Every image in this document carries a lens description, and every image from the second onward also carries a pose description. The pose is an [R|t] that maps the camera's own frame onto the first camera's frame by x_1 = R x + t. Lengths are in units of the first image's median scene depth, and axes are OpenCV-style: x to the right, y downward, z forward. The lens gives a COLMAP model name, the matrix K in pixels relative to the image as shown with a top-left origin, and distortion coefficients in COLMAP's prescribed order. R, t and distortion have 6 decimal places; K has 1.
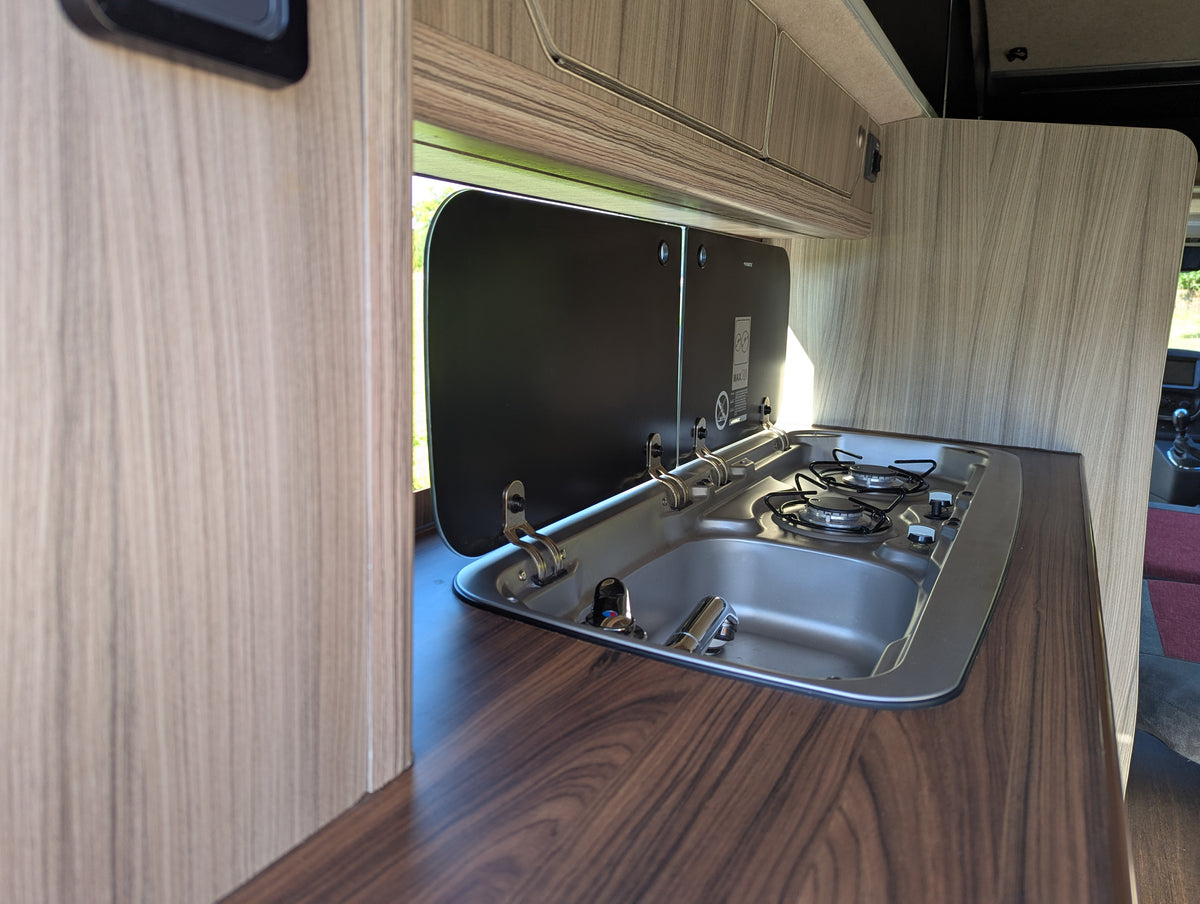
lens RADIAL K [[845.2, 0, 604.8], [0, 845.2, 445.9], [0, 0, 1]] dist [0.043456, -0.038388]
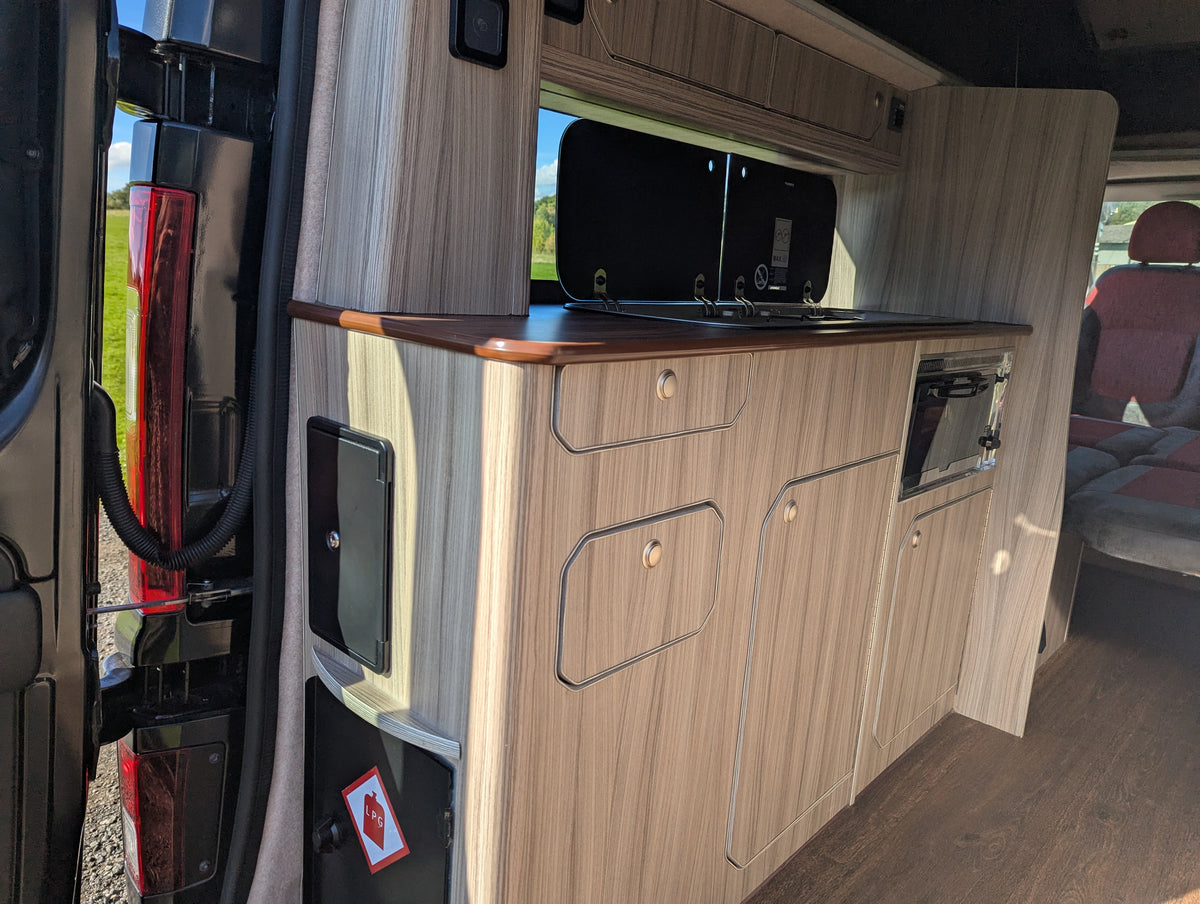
lens RADIAL K [[845.2, 0, 604.8], [0, 845.2, 445.9], [0, 0, 1]] dist [0.043456, -0.038388]
pose [[0.968483, 0.078989, -0.236222, 0.377239], [-0.076793, 0.996875, 0.018494, 0.389770], [0.236945, 0.000229, 0.971523, -0.872937]]
